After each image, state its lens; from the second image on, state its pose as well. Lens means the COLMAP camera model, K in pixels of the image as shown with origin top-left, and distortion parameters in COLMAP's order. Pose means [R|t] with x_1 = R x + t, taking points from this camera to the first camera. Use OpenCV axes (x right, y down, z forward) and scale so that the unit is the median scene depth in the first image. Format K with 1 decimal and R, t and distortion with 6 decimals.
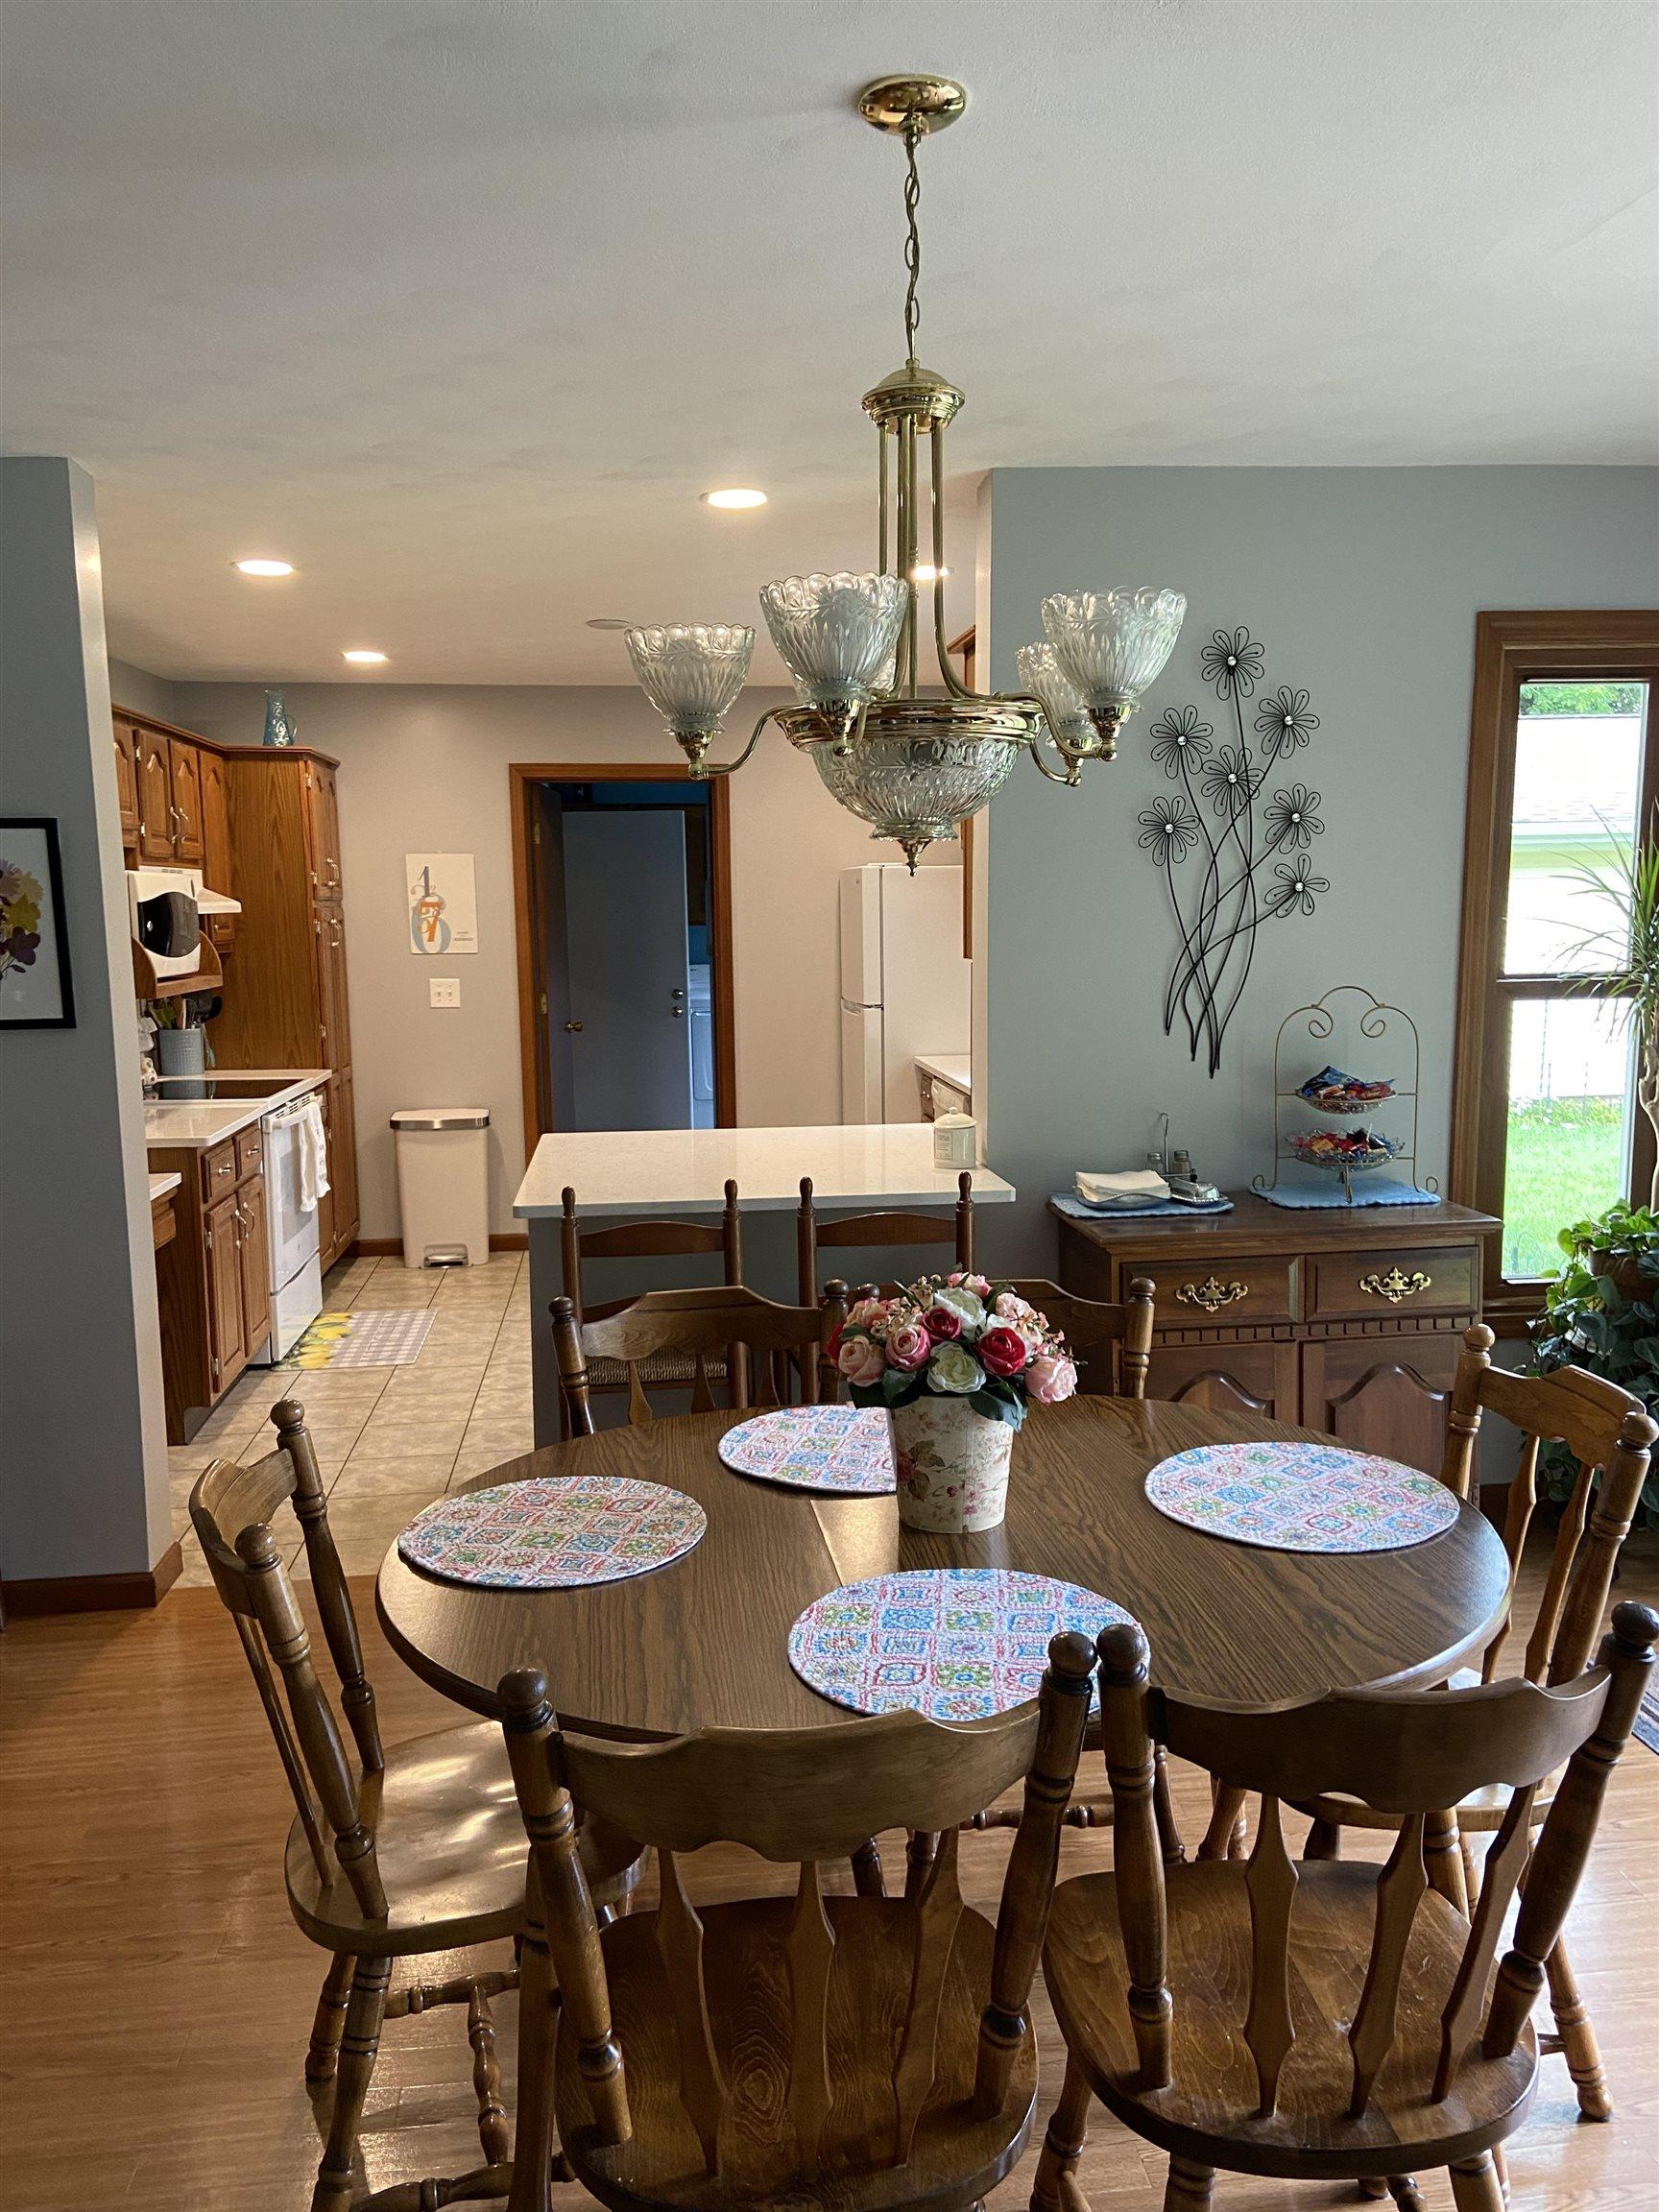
lens RADIAL K [[1686.9, 0, 833.3], [0, 1686.9, 1114.1], [0, 0, 1]] dist [0.127516, -0.146624]
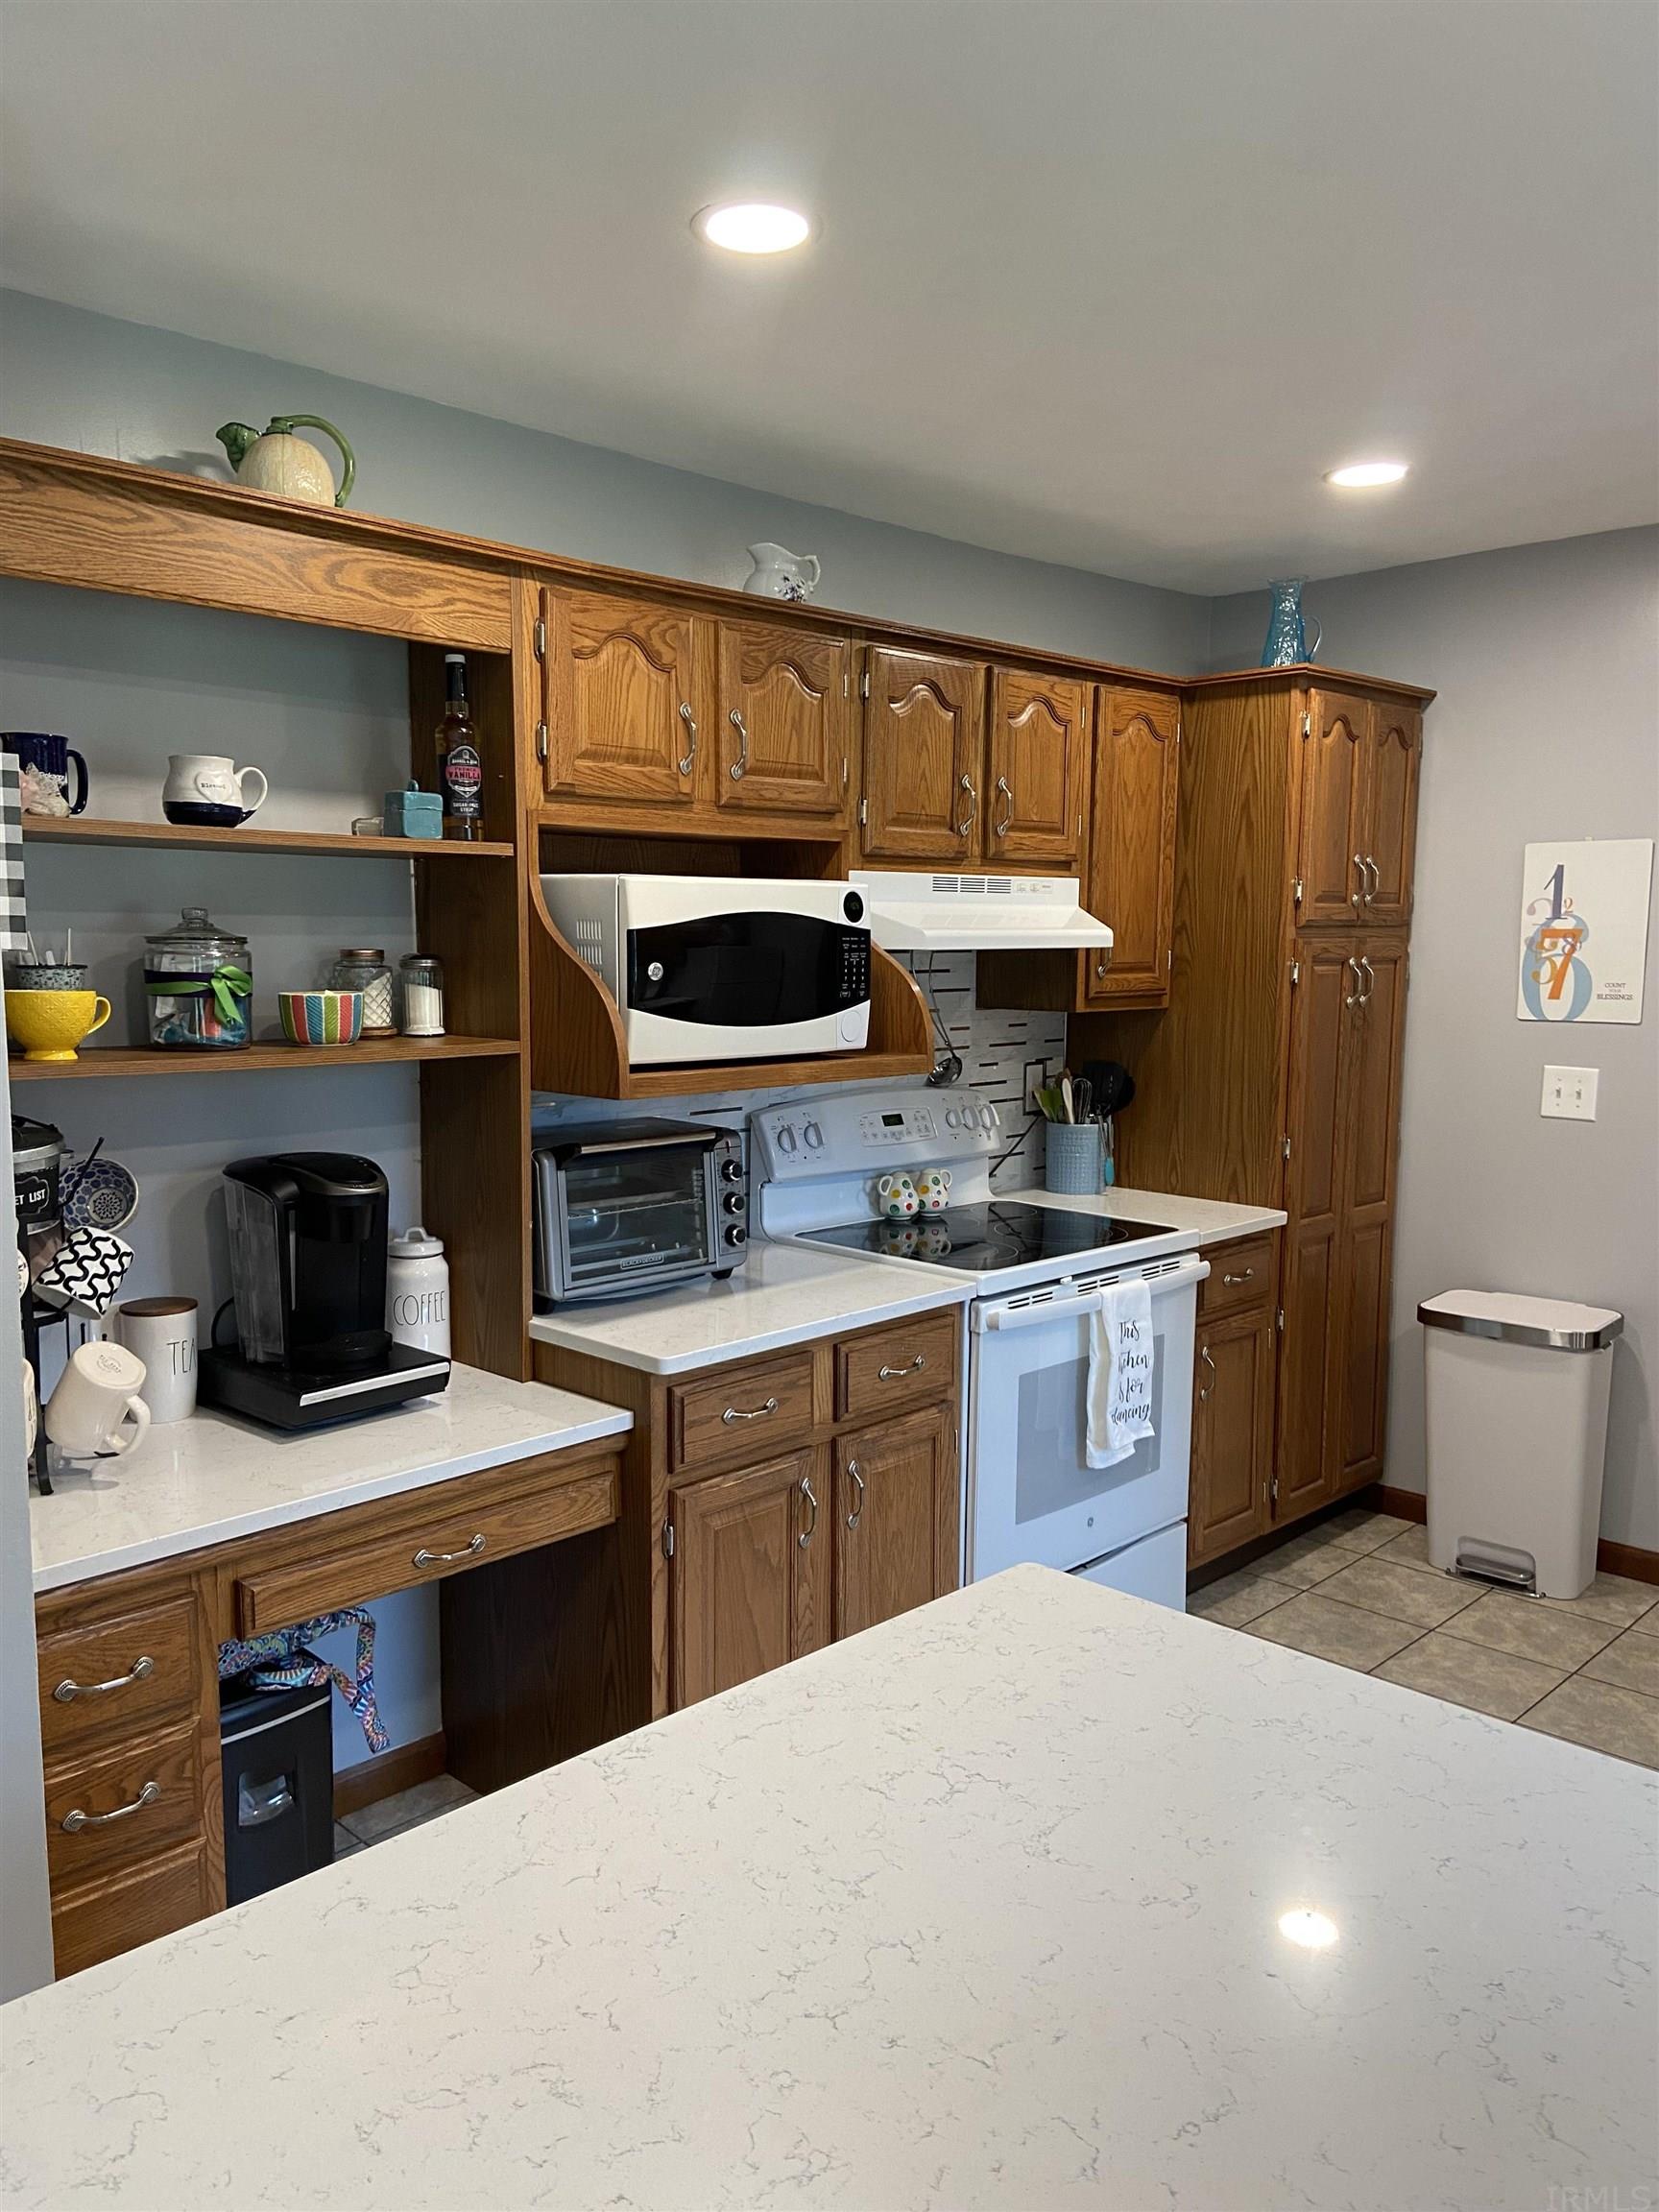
lens RADIAL K [[1686.9, 0, 800.1], [0, 1686.9, 1137.9], [0, 0, 1]] dist [0.127516, -0.146624]
pose [[0.632907, 0.105852, -0.766958, 0.047283], [-0.105960, 0.993131, 0.049627, -0.059996], [0.766943, 0.049857, 0.639776, 0.465320]]
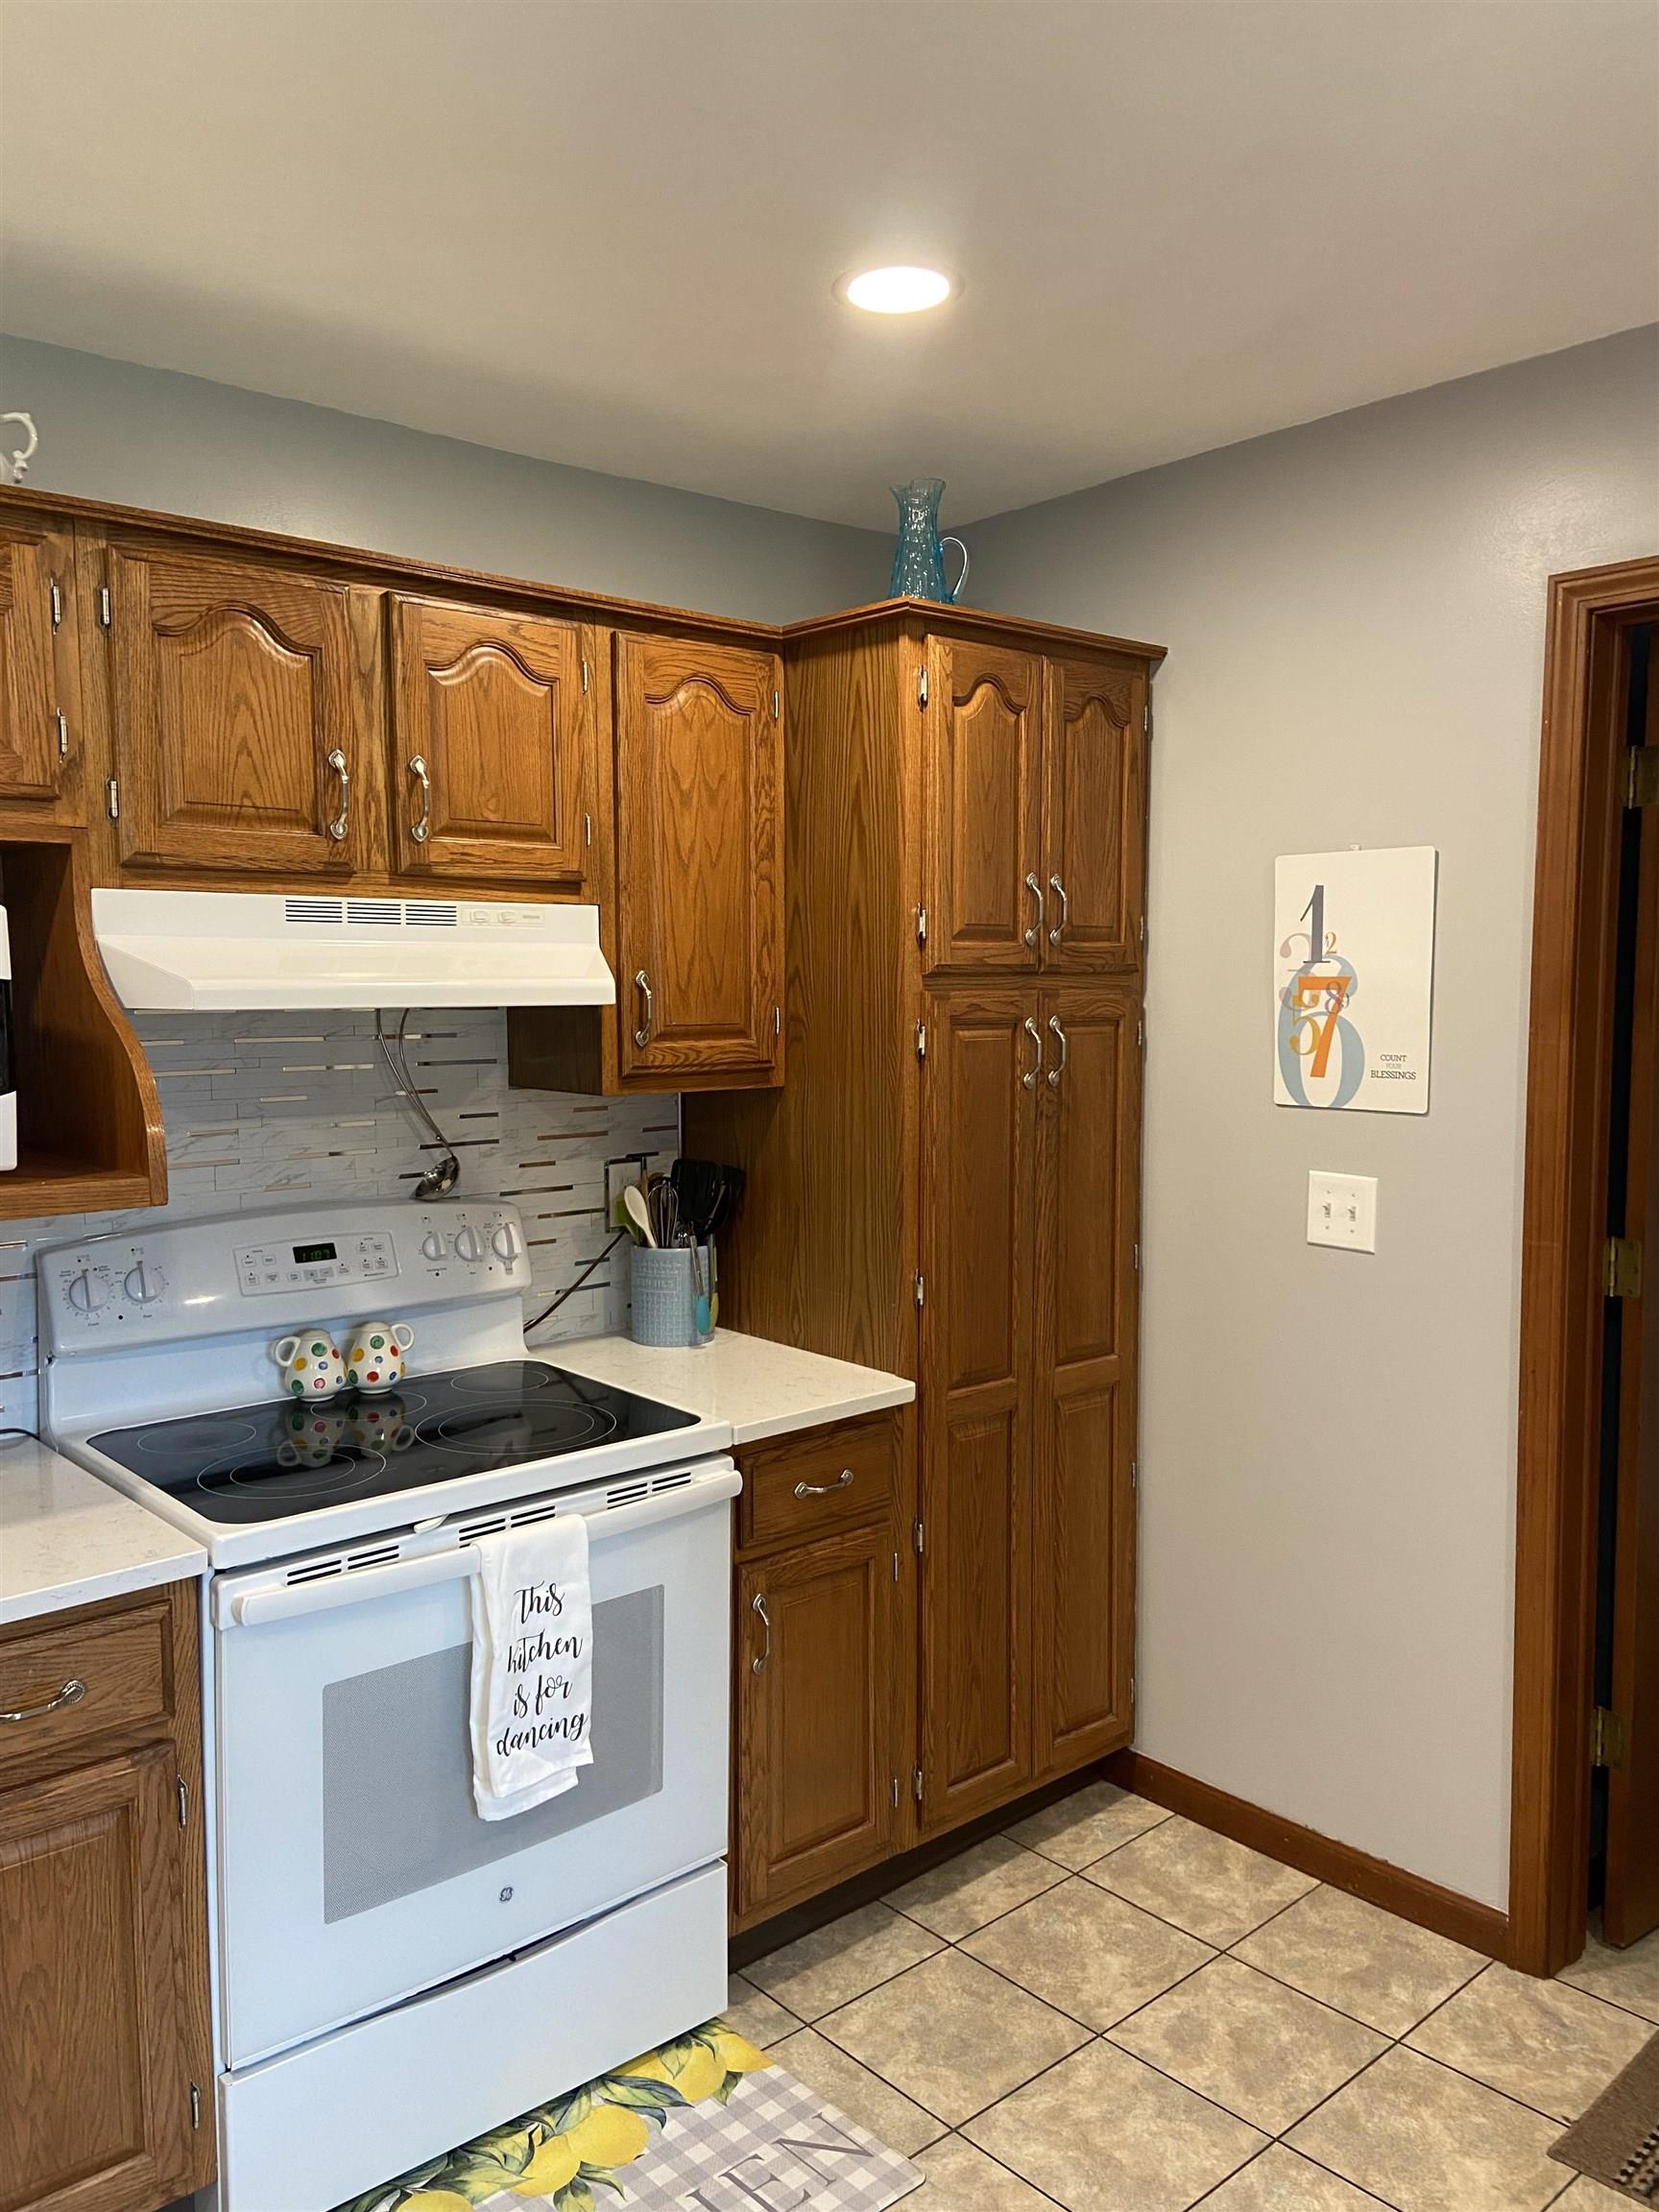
lens RADIAL K [[1686.9, 0, 821.9], [0, 1686.9, 1112.5], [0, 0, 1]] dist [0.127516, -0.146624]
pose [[0.576846, 0.074802, -0.813421, 0.018376], [-0.105159, 0.994312, 0.016862, -0.091024], [0.810055, 0.075812, 0.581432, 0.704026]]
